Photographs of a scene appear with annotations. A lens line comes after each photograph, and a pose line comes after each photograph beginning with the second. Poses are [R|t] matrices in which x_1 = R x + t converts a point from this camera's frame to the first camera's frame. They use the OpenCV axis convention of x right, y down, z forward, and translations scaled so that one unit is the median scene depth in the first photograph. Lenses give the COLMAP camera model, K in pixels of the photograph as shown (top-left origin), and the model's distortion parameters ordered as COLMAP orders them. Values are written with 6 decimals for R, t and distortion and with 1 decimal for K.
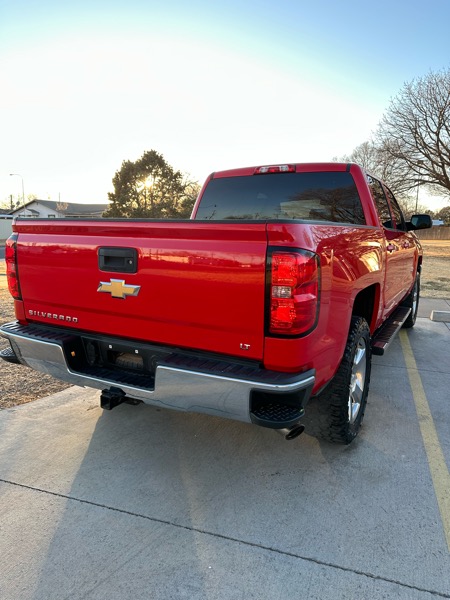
lens RADIAL K [[420.7, 0, 228.2], [0, 420.7, 296.1], [0, 0, 1]] dist [0.029908, -0.035938]
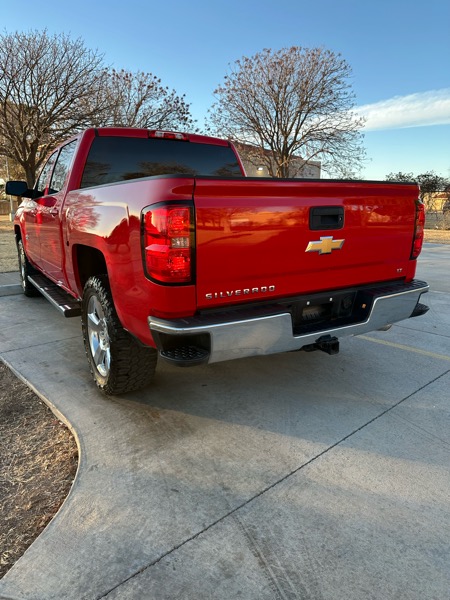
lens RADIAL K [[420.7, 0, 227.3], [0, 420.7, 297.4], [0, 0, 1]] dist [0.029908, -0.035938]
pose [[0.489408, -0.203966, 0.847866, -1.135910], [0.152772, 0.977280, 0.146914, -0.071696], [-0.858569, 0.057630, 0.509449, 0.569410]]
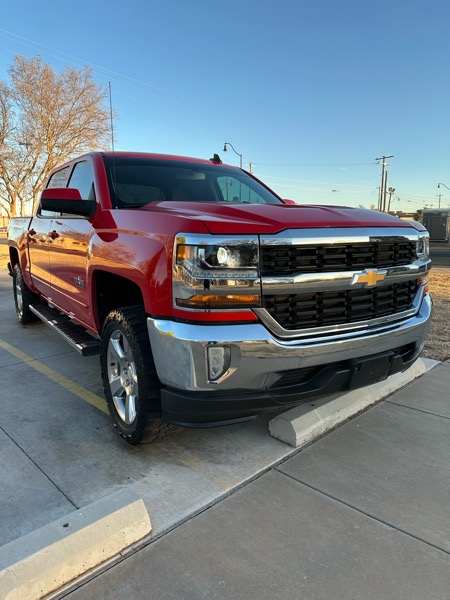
lens RADIAL K [[420.7, 0, 228.0], [0, 420.7, 296.2], [0, 0, 1]] dist [0.029908, -0.035938]
pose [[-0.455297, 0.128241, -0.881056, 1.772834], [-0.149594, 0.964486, 0.217690, -0.414269], [0.877682, 0.230914, -0.419943, 2.954909]]
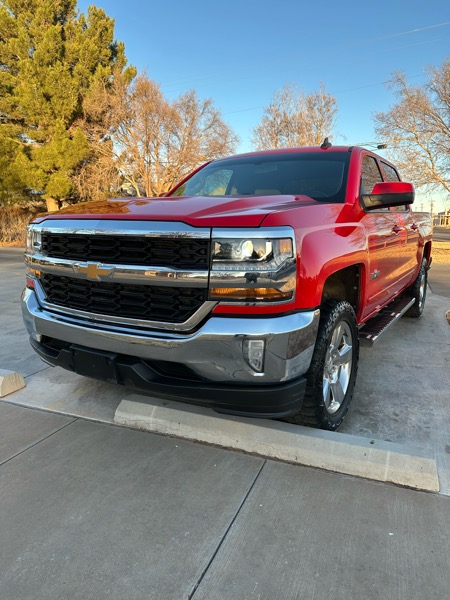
lens RADIAL K [[420.7, 0, 227.2], [0, 420.7, 296.8], [0, 0, 1]] dist [0.029908, -0.035938]
pose [[-0.998449, -0.031777, 0.045709, 0.565325], [-0.014723, 0.942575, 0.333671, -0.545220], [-0.053687, 0.332481, -0.941581, 3.645576]]
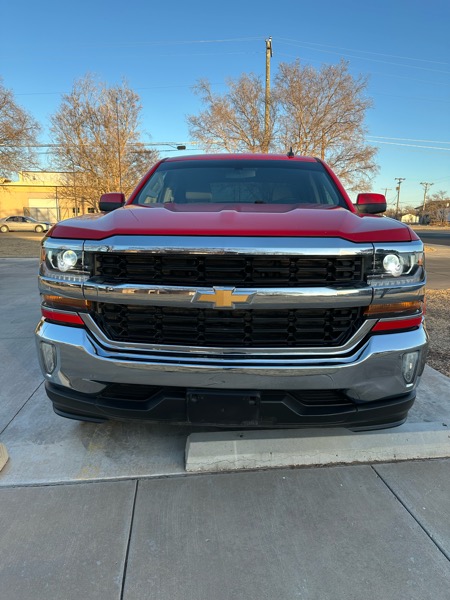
lens RADIAL K [[420.7, 0, 227.7], [0, 420.7, 297.8], [0, 0, 1]] dist [0.029908, -0.035938]
pose [[-0.902636, 0.056262, -0.426711, 1.171055], [-0.091640, 0.943565, 0.318257, -0.531545], [0.420536, 0.326374, -0.846540, 3.441784]]
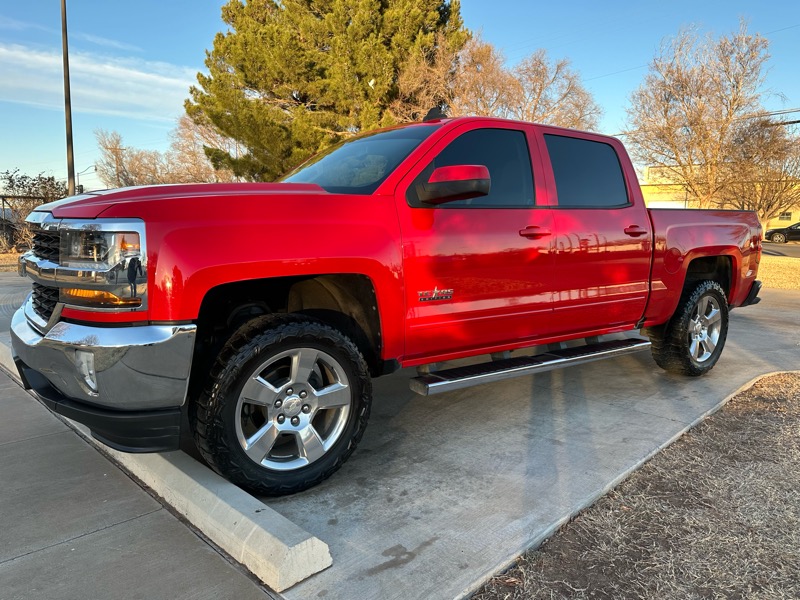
lens RADIAL K [[560.9, 0, 403.8], [0, 560.9, 296.0], [0, 0, 1]] dist [0.029908, -0.035938]
pose [[-0.903232, -0.088589, 0.419908, -0.234738], [0.036469, 0.959078, 0.280785, -0.524287], [-0.427599, 0.268927, -0.863039, 3.469064]]
